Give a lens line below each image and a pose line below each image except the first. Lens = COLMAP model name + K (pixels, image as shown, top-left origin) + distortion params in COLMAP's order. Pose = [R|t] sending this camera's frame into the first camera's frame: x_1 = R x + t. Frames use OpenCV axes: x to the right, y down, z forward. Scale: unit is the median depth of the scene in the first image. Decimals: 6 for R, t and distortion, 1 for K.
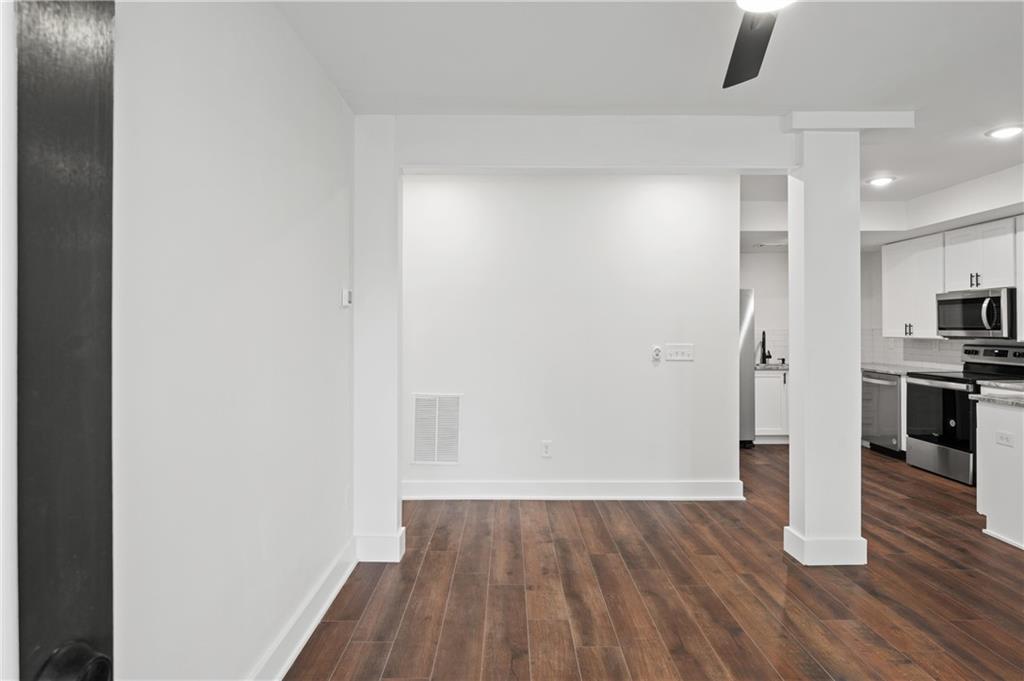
lens RADIAL K [[594.8, 0, 498.7], [0, 594.8, 326.5], [0, 0, 1]] dist [0.004856, -0.000357]
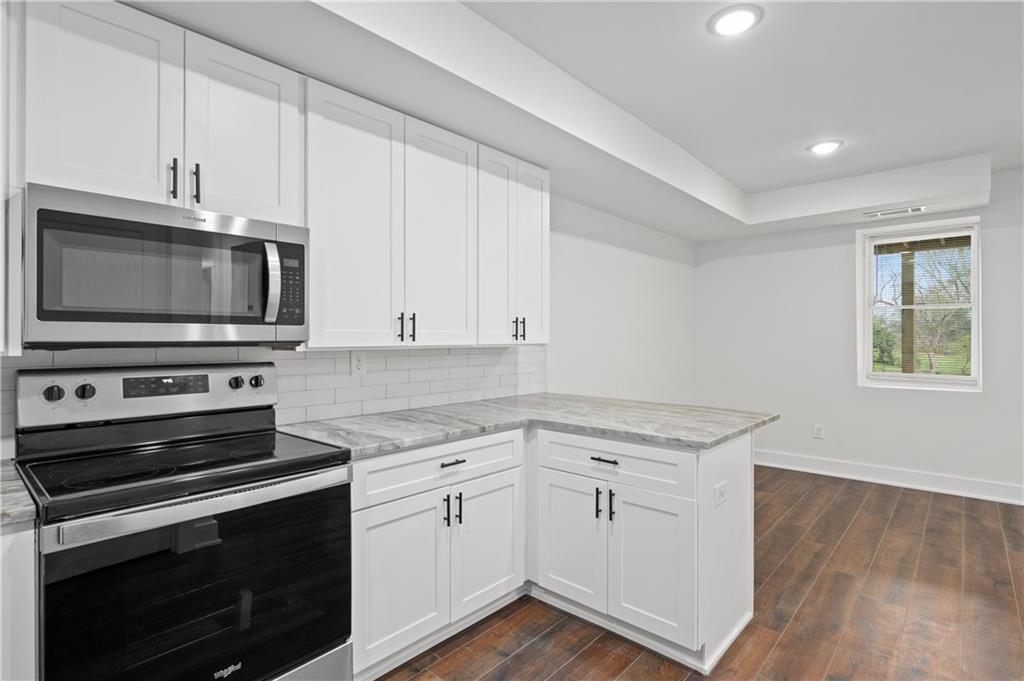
lens RADIAL K [[502.1, 0, 510.3], [0, 502.1, 337.5], [0, 0, 1]] dist [-0.009020, 0.001233]
pose [[-0.737877, 0.005552, 0.674912, 0.432285], [0.002407, 0.999981, -0.005594, 0.015177], [-0.674931, -0.002503, -0.737877, 1.026195]]
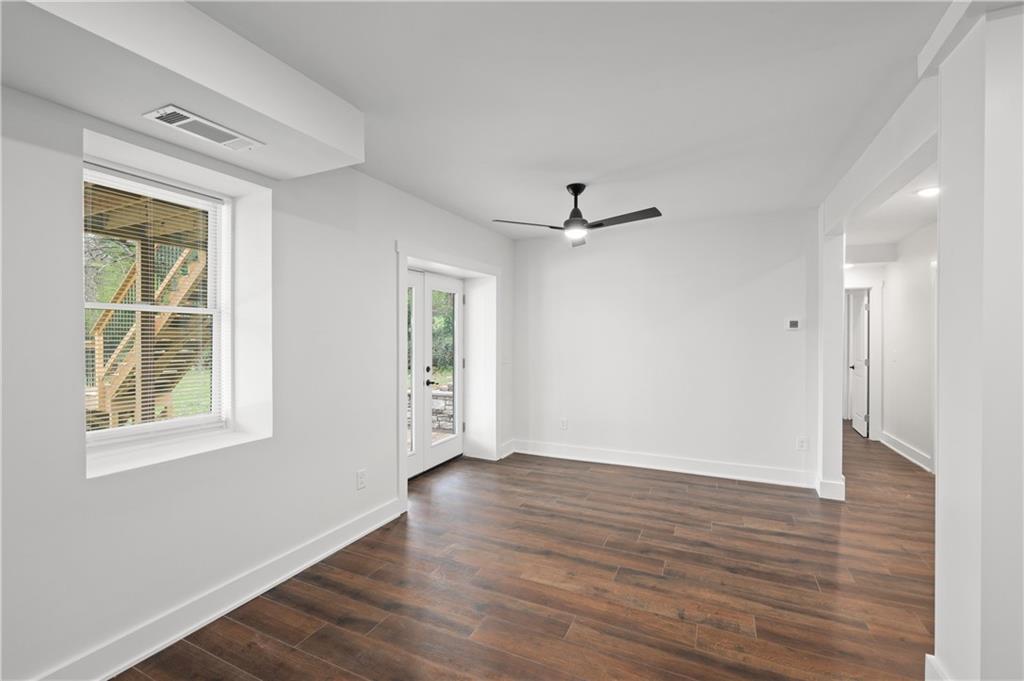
lens RADIAL K [[450.0, 0, 514.1], [0, 450.0, 338.6], [0, 0, 1]] dist [-0.006768, -0.000362]
pose [[-0.442724, 0.005285, -0.896642, 0.720112], [0.001059, 0.999985, 0.005371, -0.012322], [0.896657, 0.001429, -0.442723, 0.471802]]
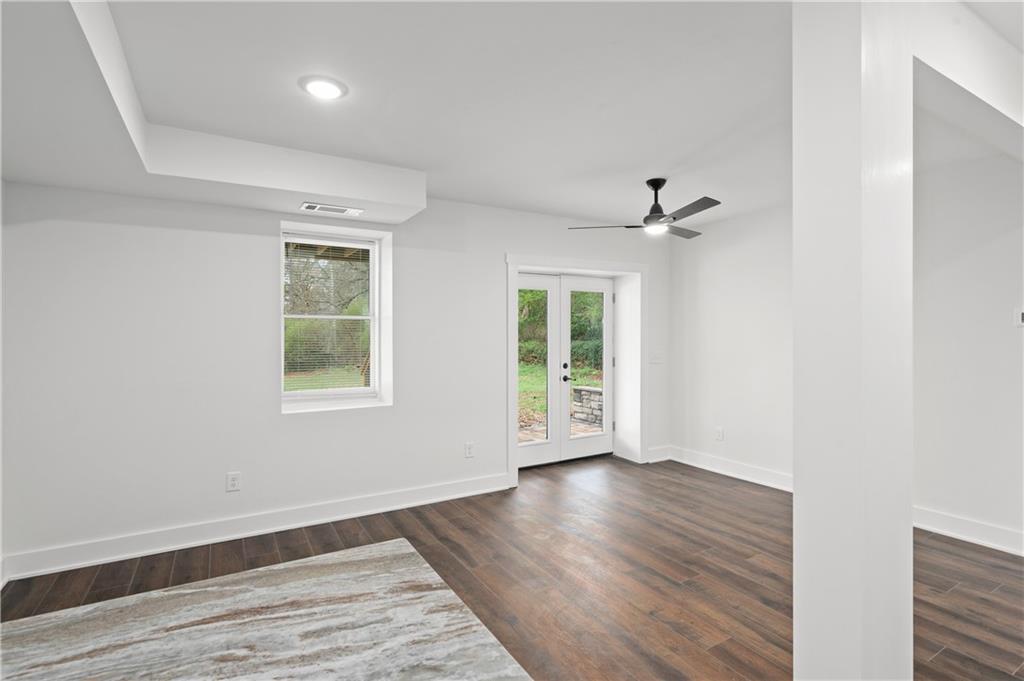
lens RADIAL K [[502.1, 0, 502.7], [0, 502.1, 334.6], [0, 0, 1]] dist [-0.009020, 0.001233]
pose [[-0.876644, 0.000776, -0.481139, 0.630488], [0.001020, 0.999999, -0.000246, -0.012449], [0.481139, -0.000706, -0.876644, 0.761899]]
